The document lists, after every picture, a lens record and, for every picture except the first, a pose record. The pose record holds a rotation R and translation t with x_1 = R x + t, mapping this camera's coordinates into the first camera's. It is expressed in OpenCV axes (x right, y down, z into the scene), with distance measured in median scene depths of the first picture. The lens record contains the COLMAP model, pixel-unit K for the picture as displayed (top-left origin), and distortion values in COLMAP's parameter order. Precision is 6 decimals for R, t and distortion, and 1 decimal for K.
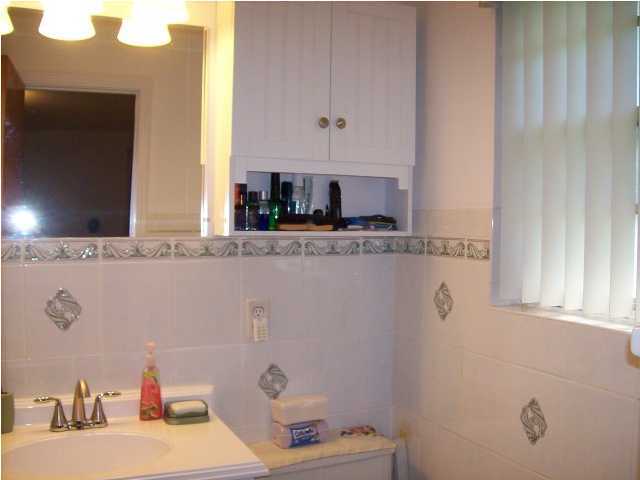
lens RADIAL K [[687.0, 0, 320.0], [0, 687.0, 240.0], [0, 0, 1]] dist [-0.188608, 0.165397]
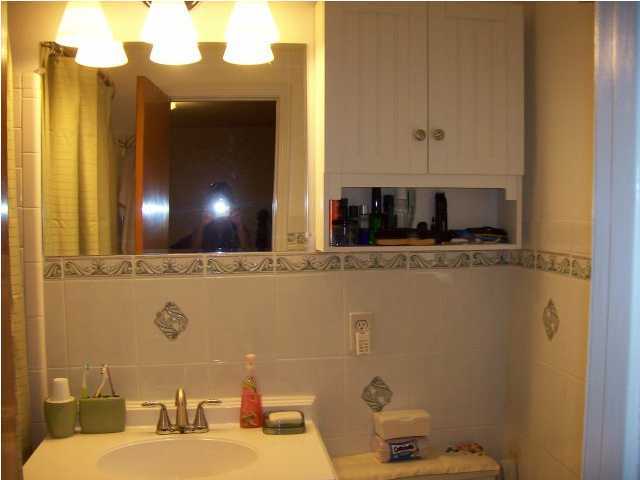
lens RADIAL K [[687.0, 0, 320.0], [0, 687.0, 240.0], [0, 0, 1]] dist [-0.188608, 0.165397]
pose [[0.960518, -0.000985, -0.278215, 0.134378], [0.006180, 0.999823, 0.017796, -0.039176], [0.278148, -0.018813, 0.960354, 0.022270]]
